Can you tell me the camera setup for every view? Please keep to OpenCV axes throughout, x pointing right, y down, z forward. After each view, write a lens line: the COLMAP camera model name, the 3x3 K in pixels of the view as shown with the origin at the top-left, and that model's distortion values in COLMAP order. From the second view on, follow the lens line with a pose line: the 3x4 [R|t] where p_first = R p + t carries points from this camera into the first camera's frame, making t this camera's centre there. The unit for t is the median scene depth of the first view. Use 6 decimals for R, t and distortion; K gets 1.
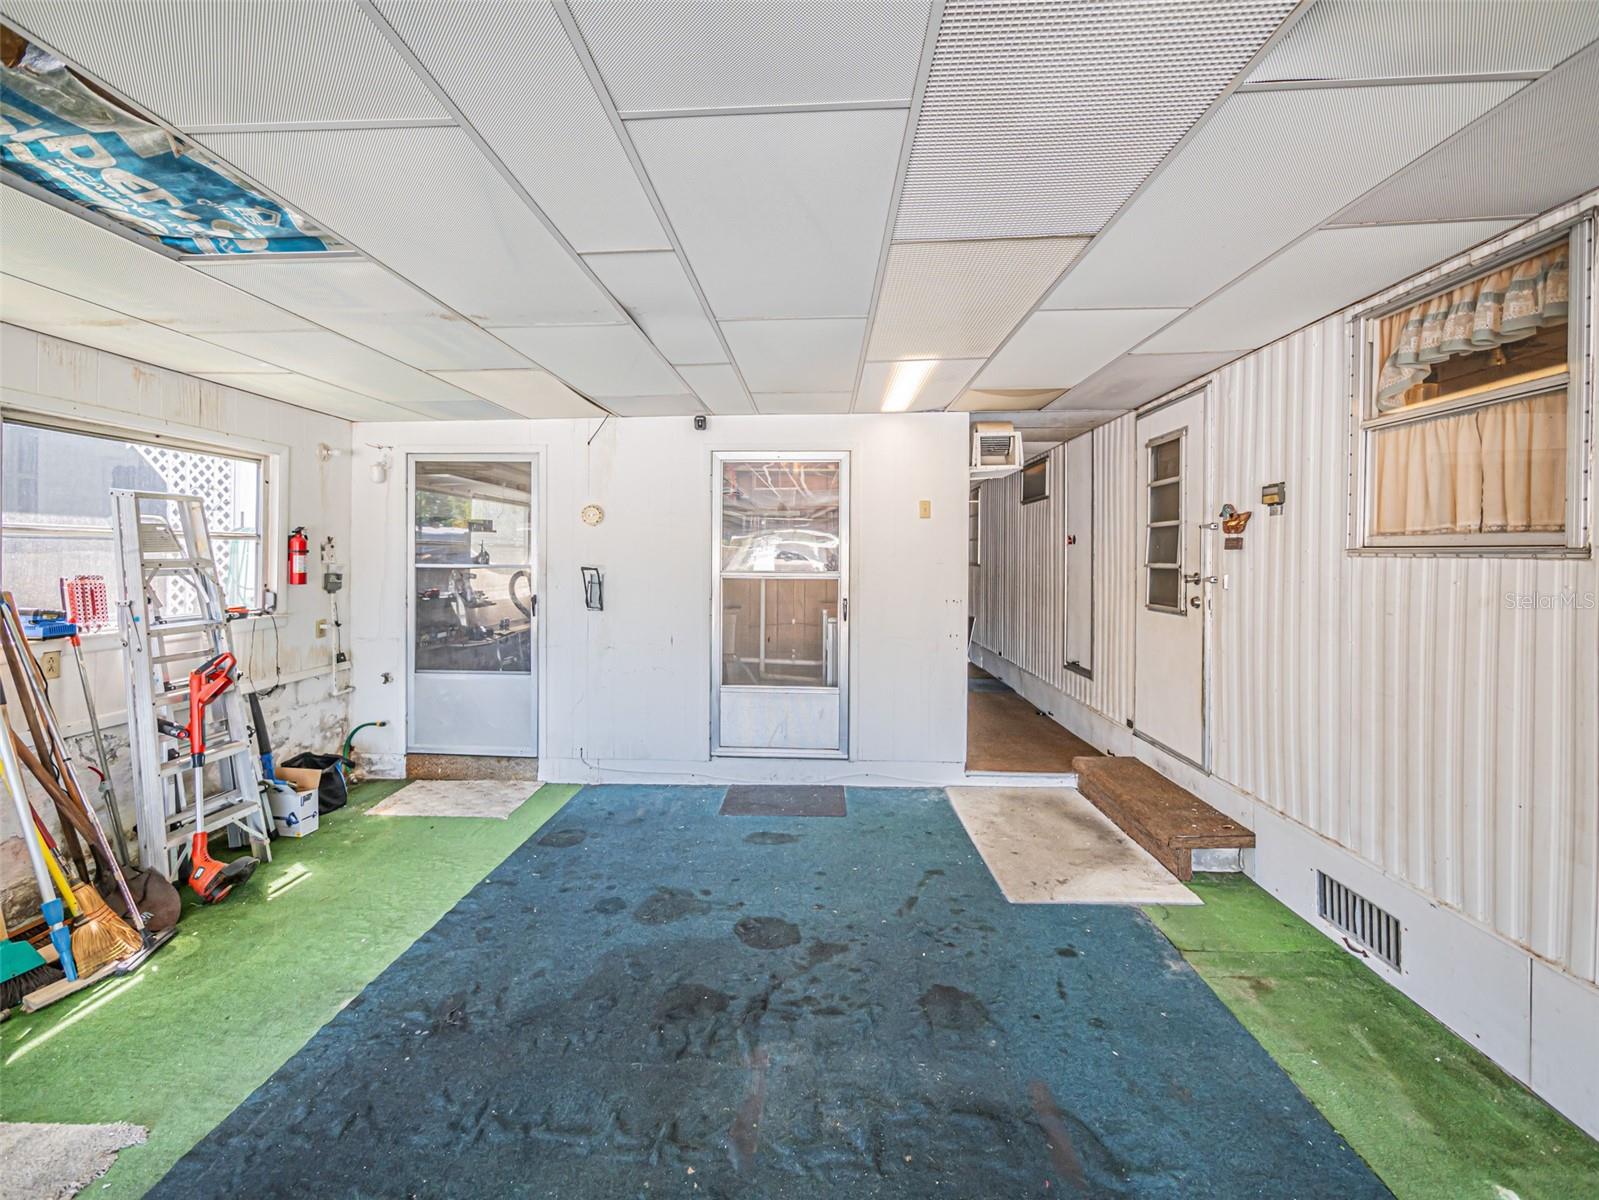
lens RADIAL K [[648.7, 0, 790.5], [0, 648.7, 561.8], [0, 0, 1]] dist [-0.003832, -0.000090]
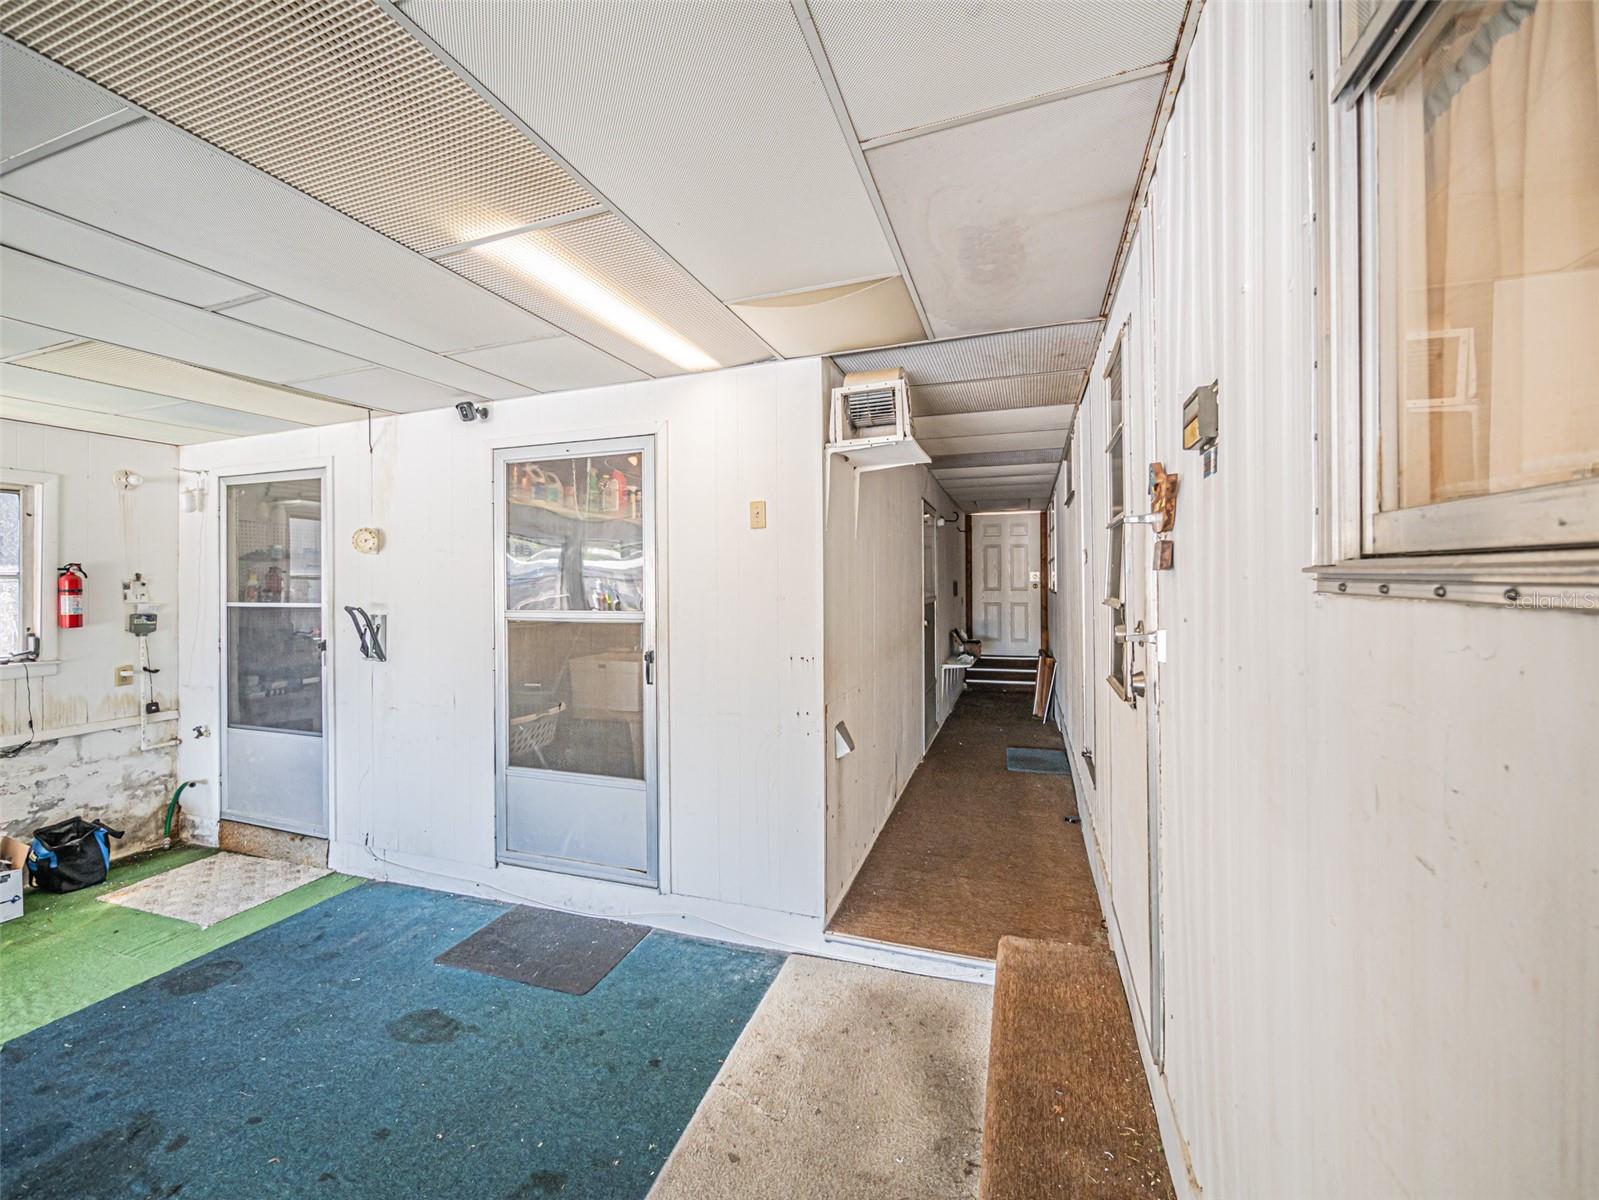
lens RADIAL K [[643.2, 0, 803.5], [0, 643.2, 582.8], [0, 0, 1]] dist [-0.001038, -0.000500]
pose [[0.960414, -0.012894, -0.278278, 0.427973], [0.010720, 0.999899, -0.009333, -0.007120], [0.278370, 0.005981, 0.960455, 0.400359]]
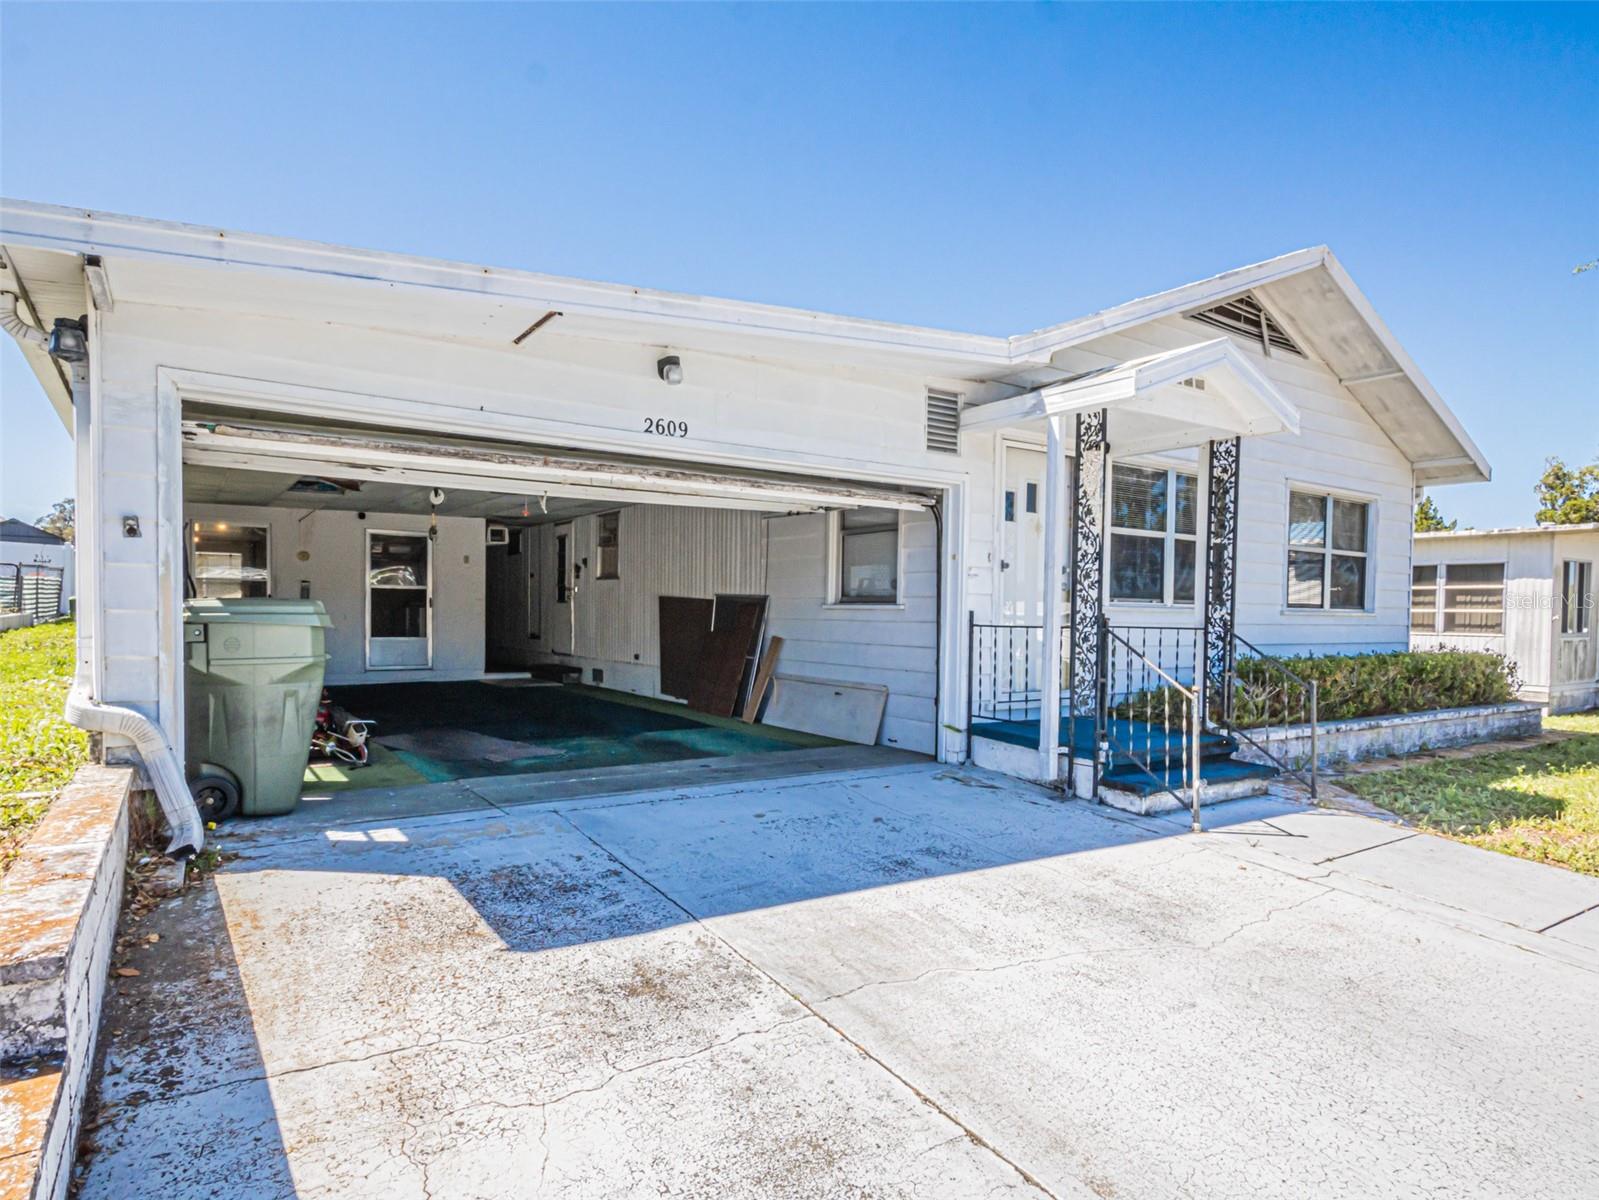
lens RADIAL K [[912.7, 0, 798.1], [0, 912.7, 638.4], [0, 0, 1]] dist [0.002318, 0.000146]
pose [[0.794829, -0.011907, 0.606716, -0.837295], [-0.003014, 0.999718, 0.023568, 0.120796], [-0.606825, -0.020562, 0.794569, -2.326387]]
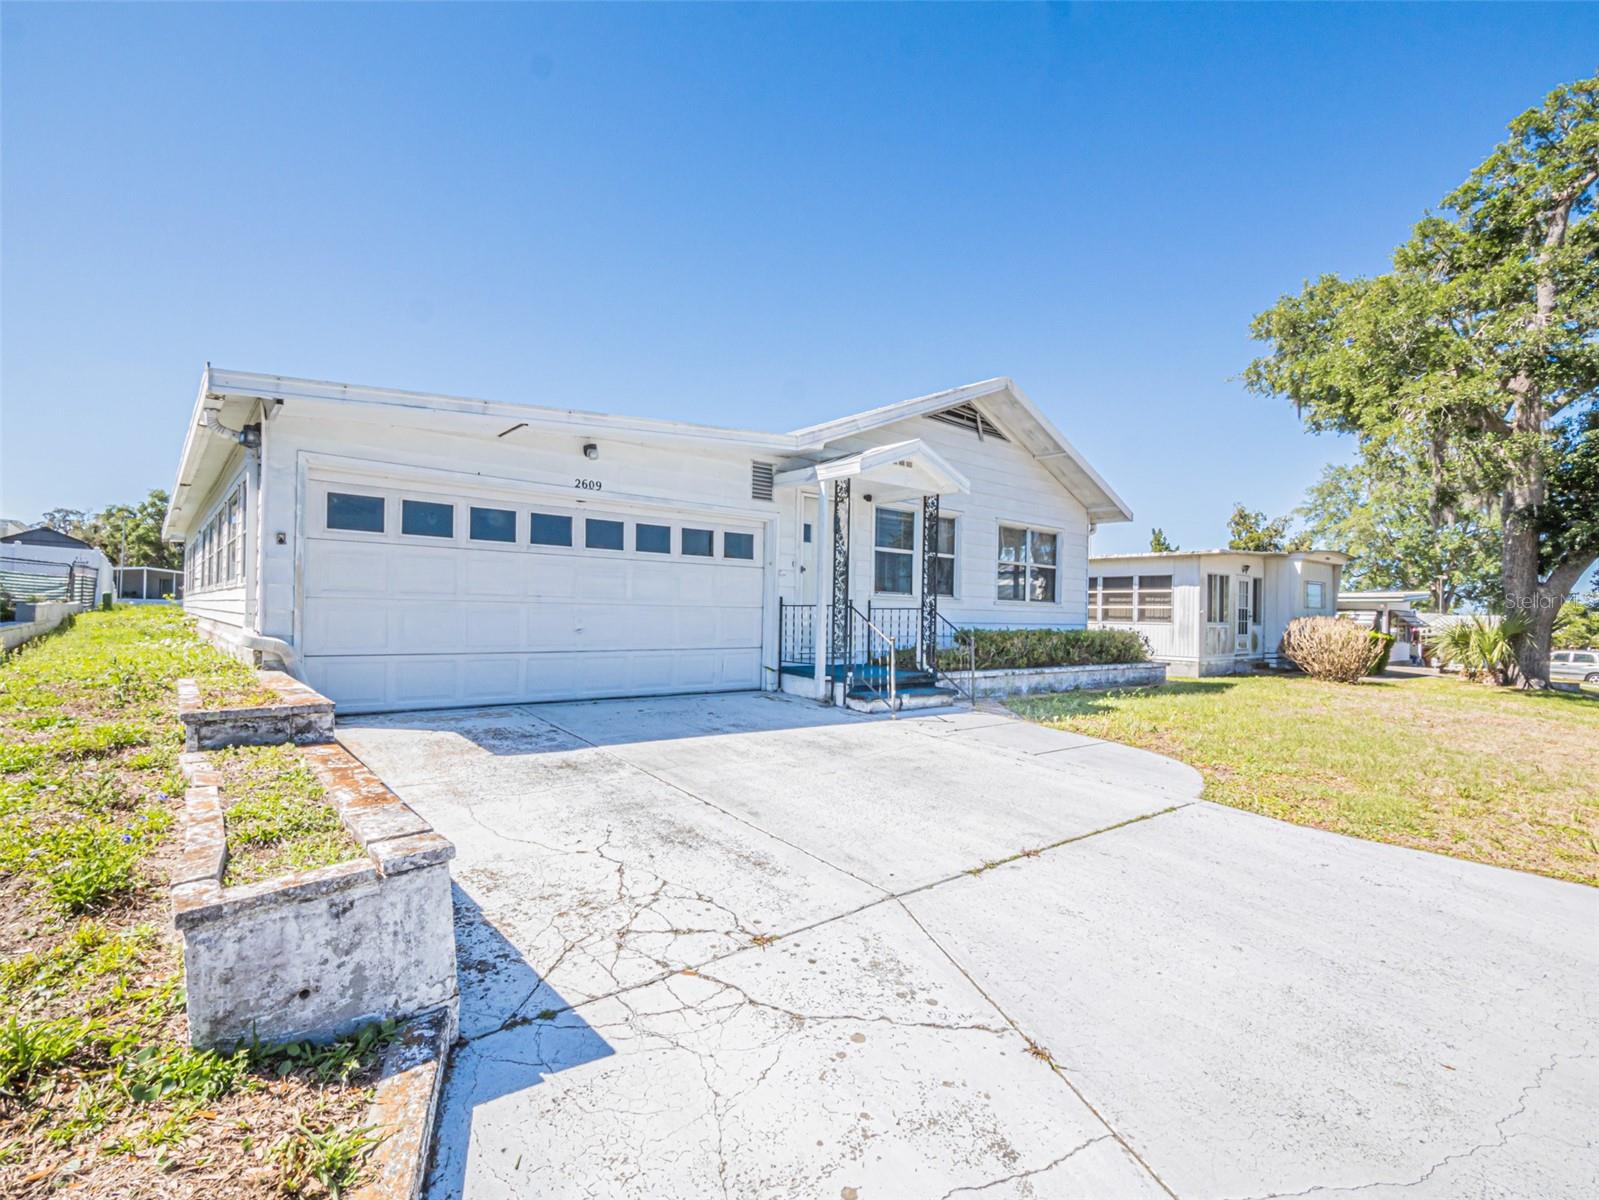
lens RADIAL K [[755.3, 0, 795.7], [0, 755.3, 611.4], [0, 0, 1]] dist [-0.000687, -0.000057]
pose [[0.727043, 0.012254, 0.686483, -1.078138], [-0.007877, 0.999924, -0.009506, 0.171761], [-0.686547, 0.001504, 0.727084, -2.840763]]
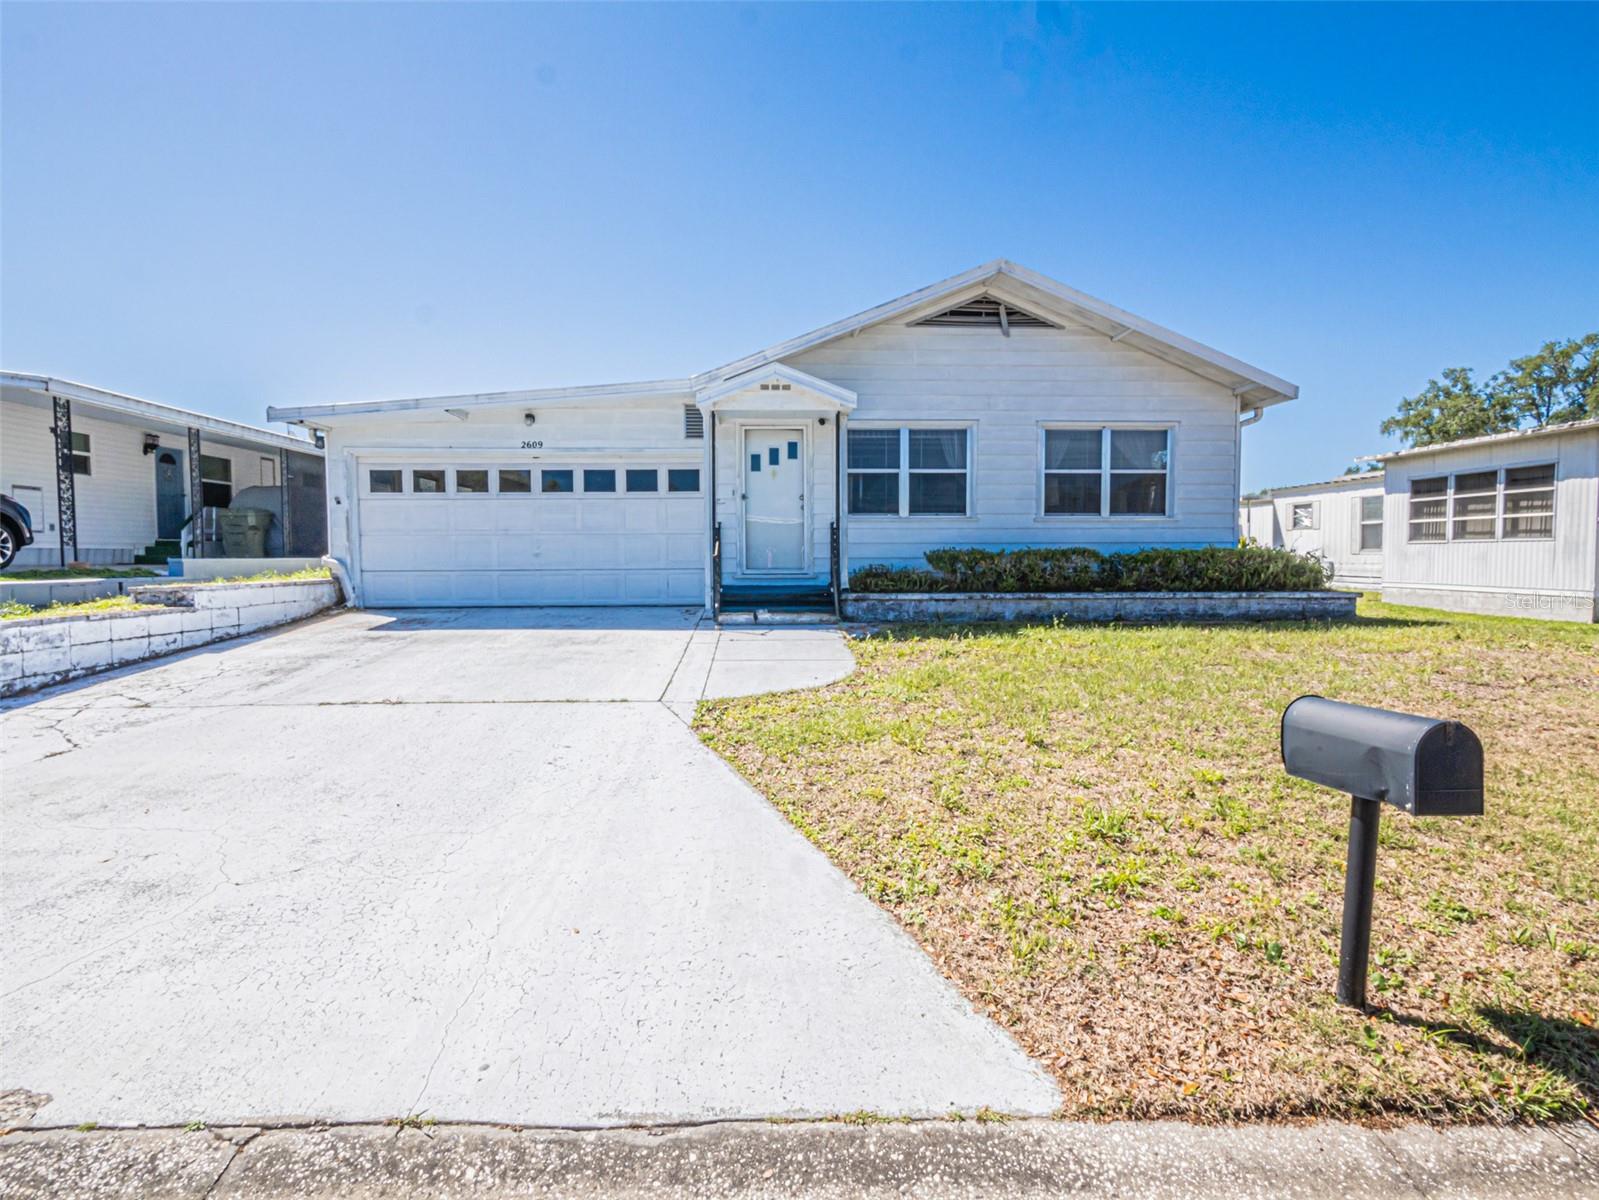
lens RADIAL K [[769.2, 0, 798.5], [0, 769.2, 591.7], [0, 0, 1]] dist [0.000834, -0.000347]
pose [[0.994523, -0.014737, 0.103472, 0.376894], [0.010728, 0.999174, 0.039203, 0.236373], [-0.103965, -0.037878, 0.993859, -3.727712]]
